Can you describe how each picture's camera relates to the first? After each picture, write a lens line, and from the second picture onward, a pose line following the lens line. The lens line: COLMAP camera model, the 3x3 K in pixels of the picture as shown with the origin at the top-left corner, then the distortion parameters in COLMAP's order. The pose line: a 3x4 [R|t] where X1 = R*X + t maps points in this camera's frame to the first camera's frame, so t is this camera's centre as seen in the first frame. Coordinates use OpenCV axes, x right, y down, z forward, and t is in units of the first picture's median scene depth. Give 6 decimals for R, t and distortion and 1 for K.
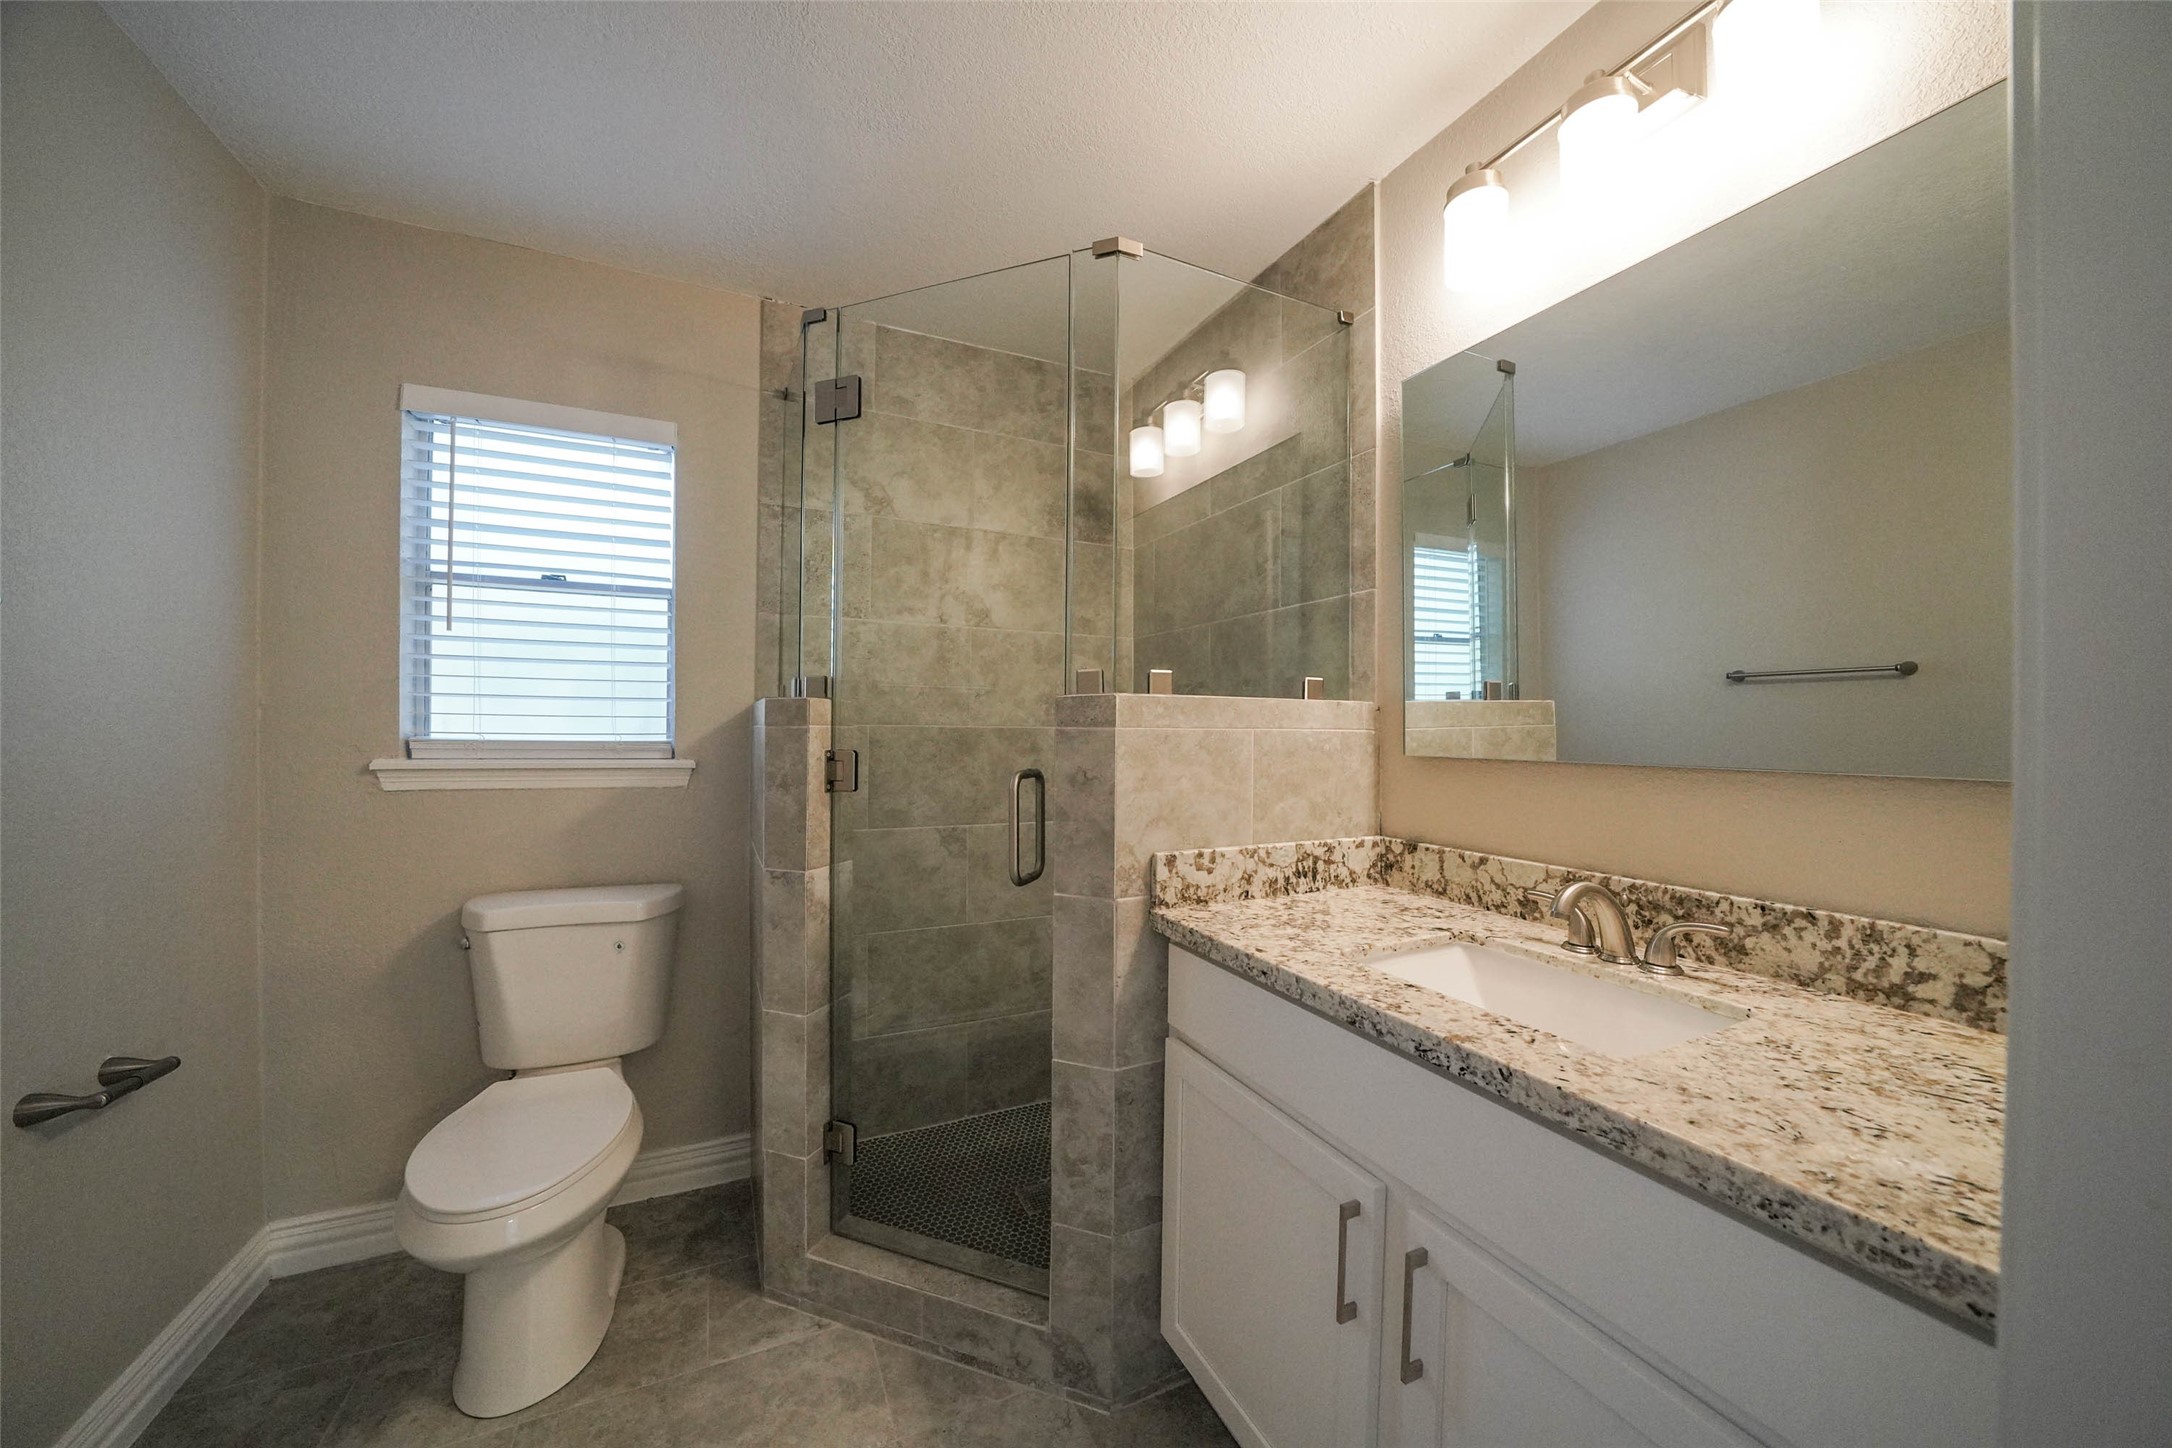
lens RADIAL K [[752.6, 0, 1094.5], [0, 752.6, 724.5], [0, 0, 1]] dist [-0.021331, 0.000446]
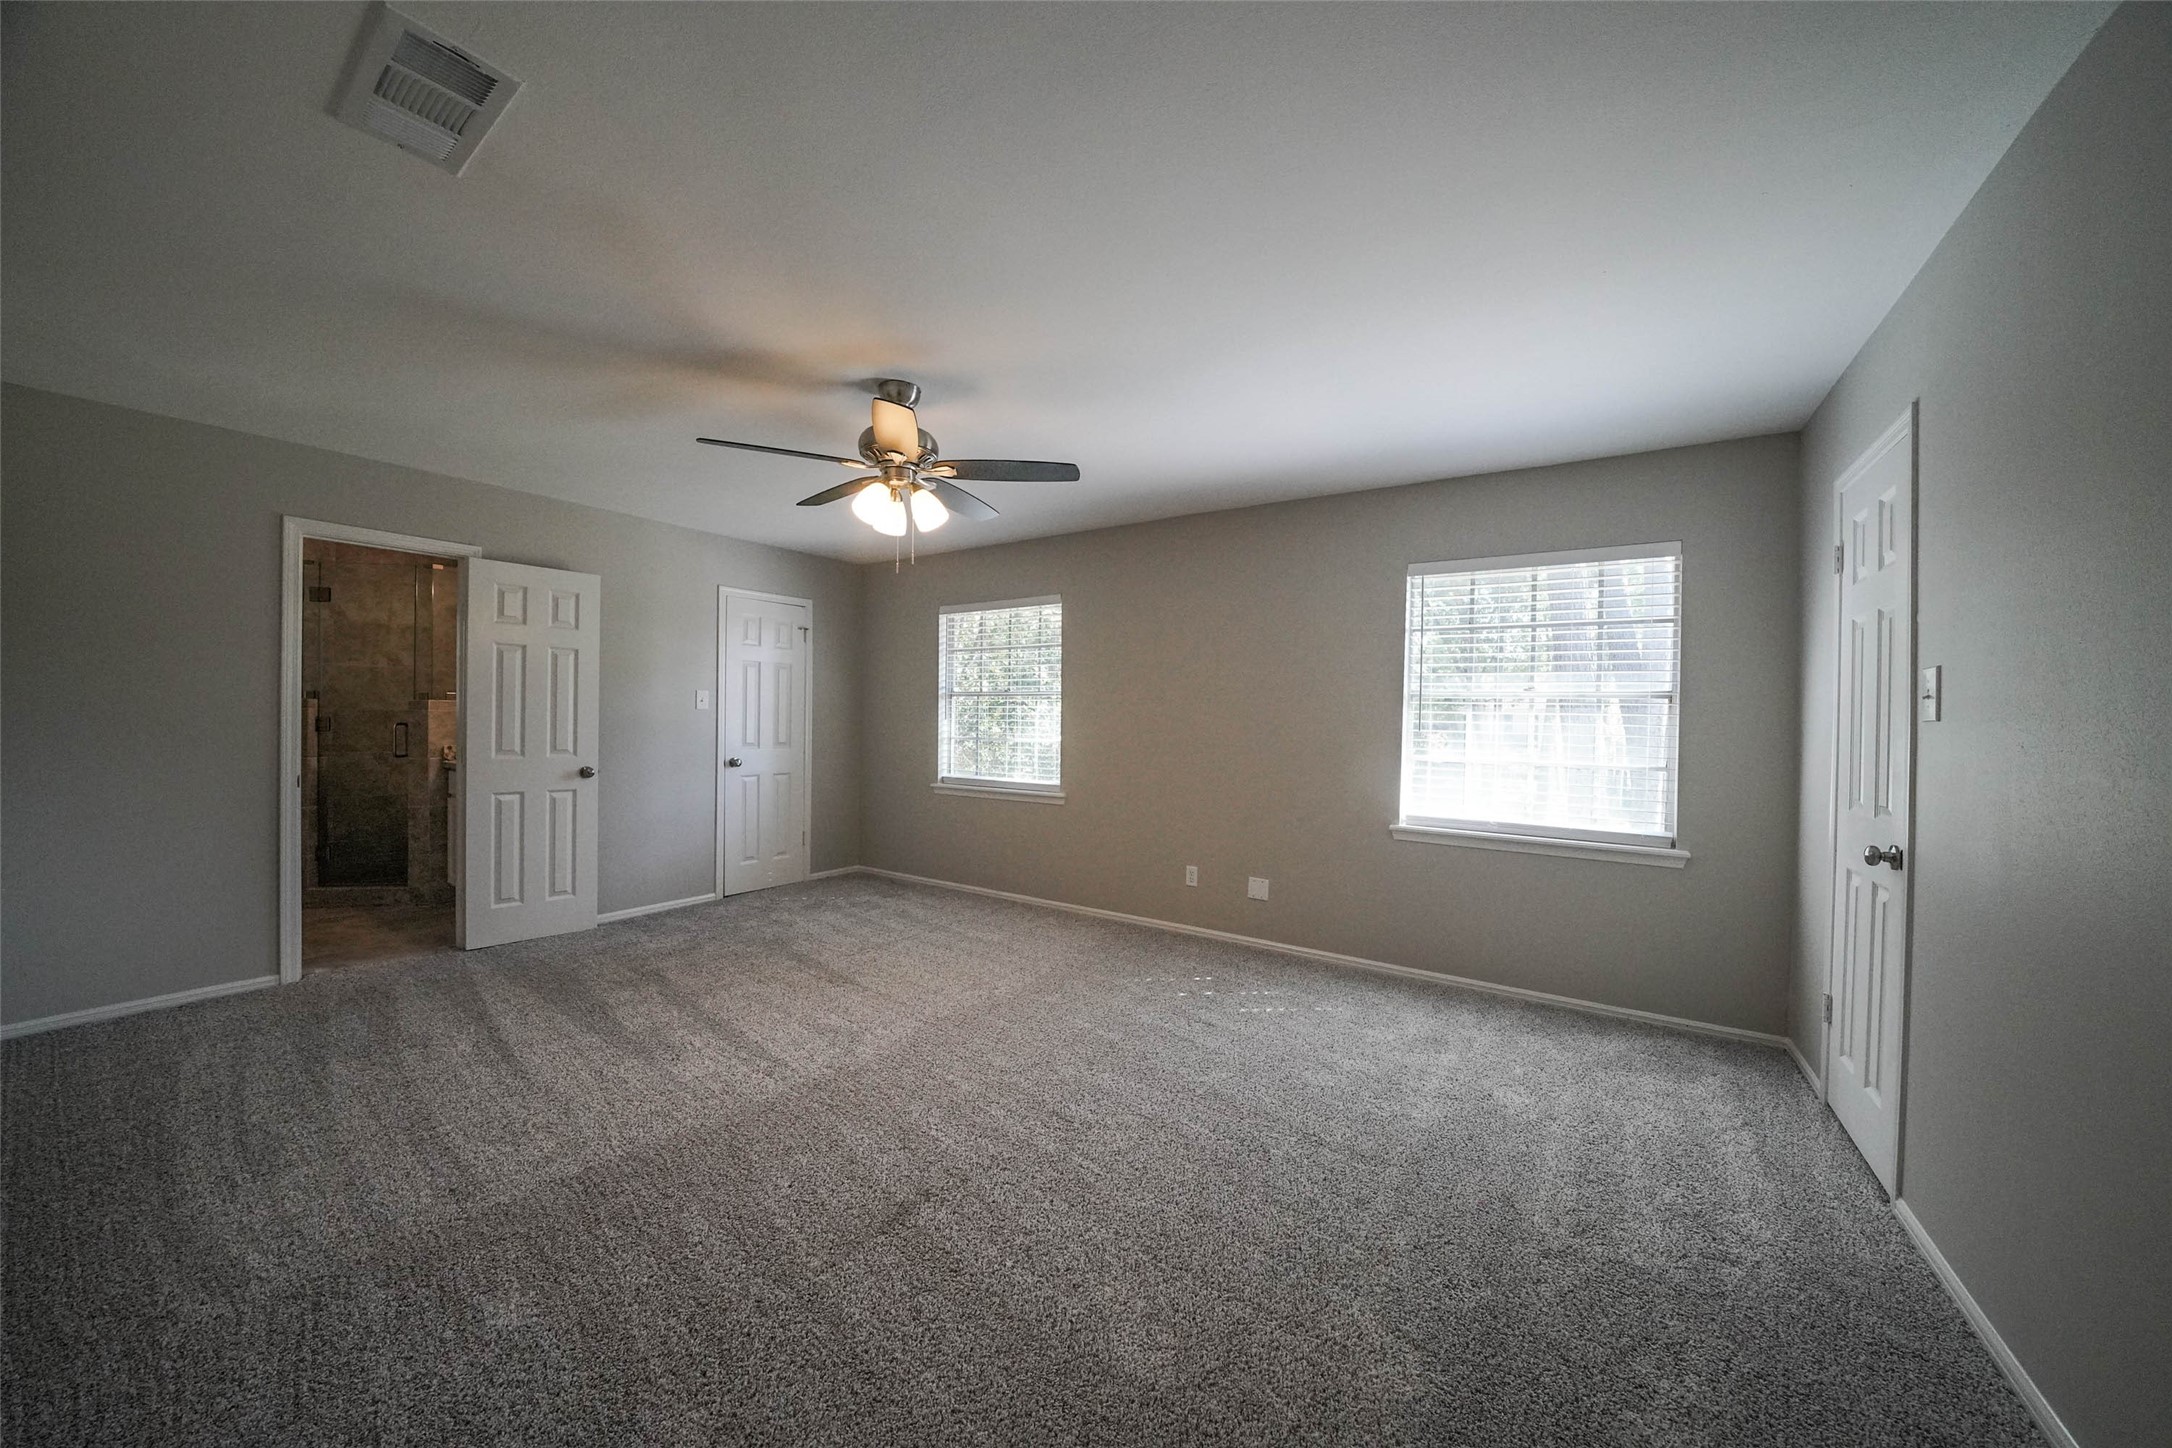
lens RADIAL K [[752.6, 0, 1088.8], [0, 752.6, 724.2], [0, 0, 1]] dist [-0.021331, 0.000446]
pose [[0.867552, -0.004348, 0.497328, 0.939803], [-0.004306, 0.999859, 0.016254, 0.001958], [-0.497328, -0.016243, 0.867411, -3.381152]]
